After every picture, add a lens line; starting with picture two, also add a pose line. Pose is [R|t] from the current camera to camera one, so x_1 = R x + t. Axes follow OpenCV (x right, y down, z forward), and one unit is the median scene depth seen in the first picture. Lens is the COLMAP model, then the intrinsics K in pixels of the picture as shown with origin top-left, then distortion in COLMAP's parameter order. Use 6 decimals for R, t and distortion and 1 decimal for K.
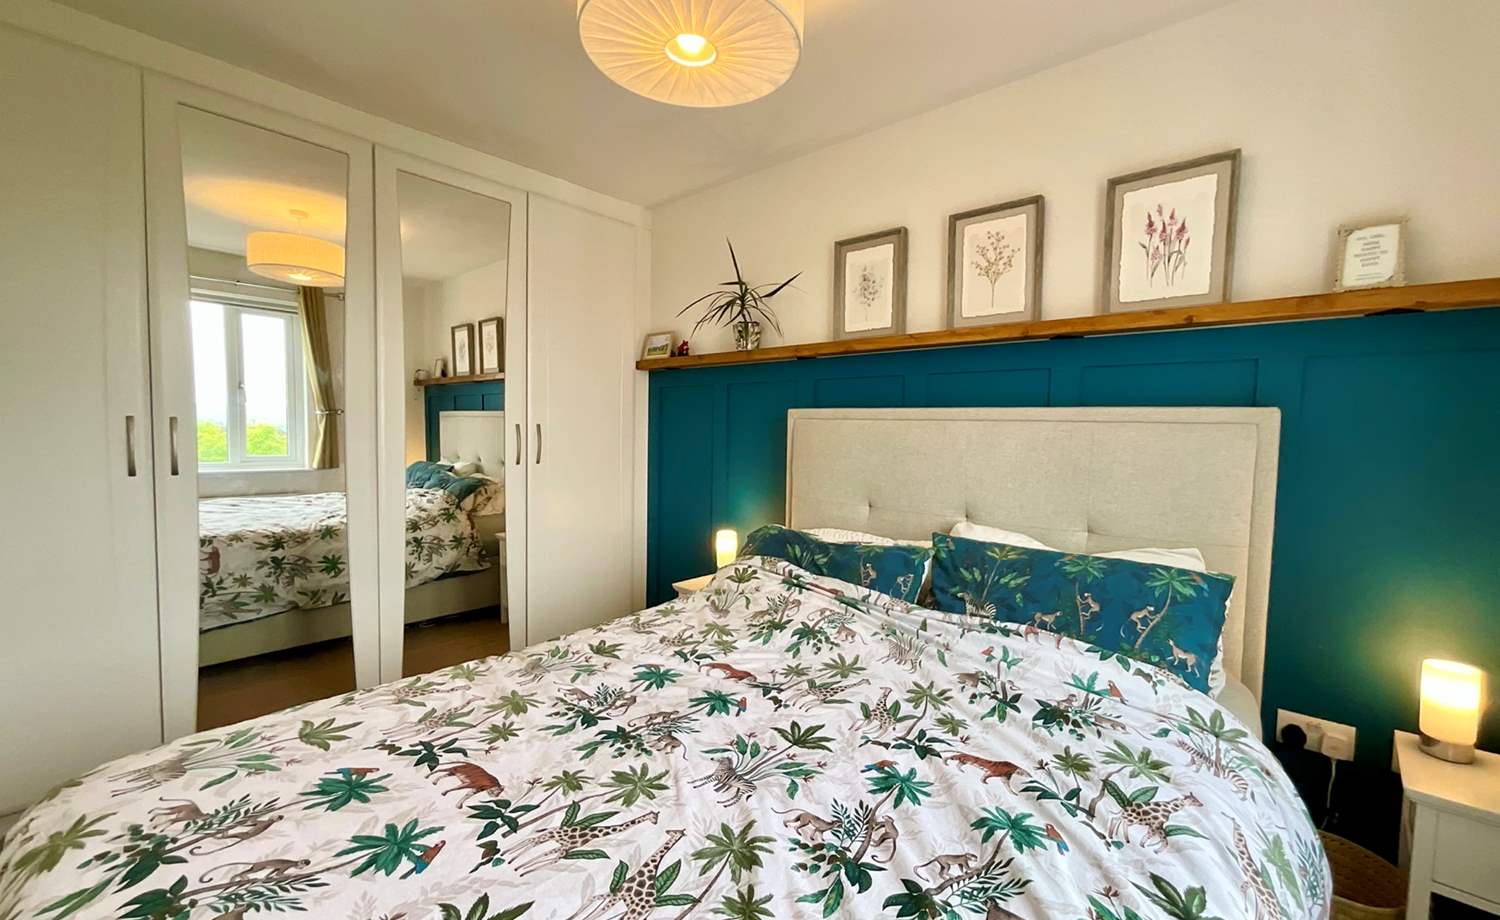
lens RADIAL K [[611.2, 0, 745.9], [0, 611.2, 461.4], [0, 0, 1]] dist [-0.003434, 0.000716]
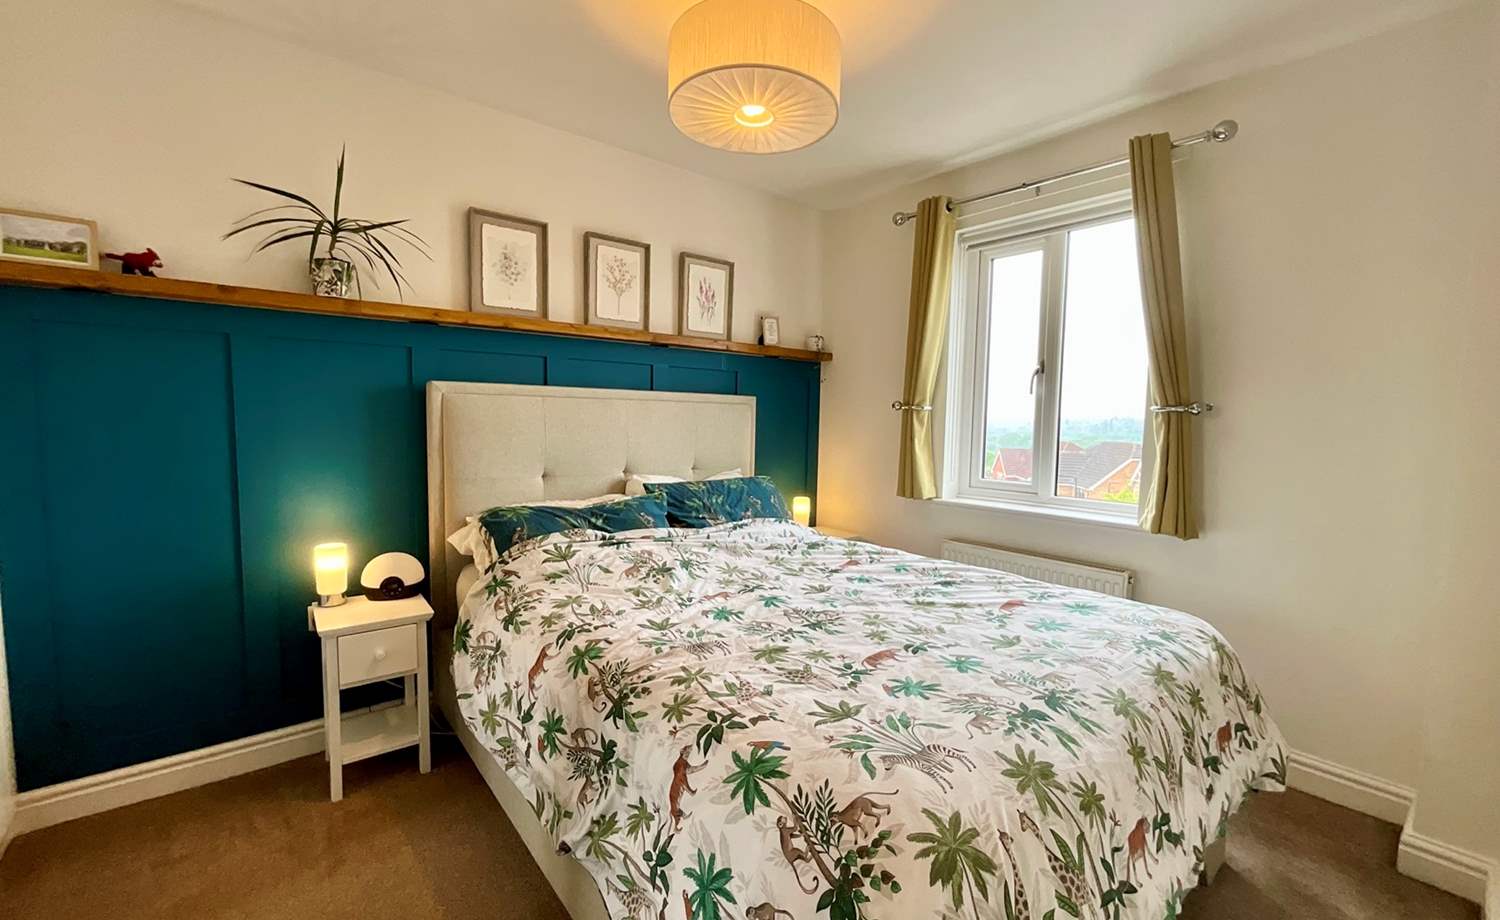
lens RADIAL K [[611.2, 0, 745.9], [0, 611.2, 461.4], [0, 0, 1]] dist [-0.003434, 0.000716]
pose [[0.142789, -0.094856, 0.985197, -1.197552], [0.038953, 0.995164, 0.090170, -0.053052], [-0.988986, 0.025501, 0.145793, 0.702042]]
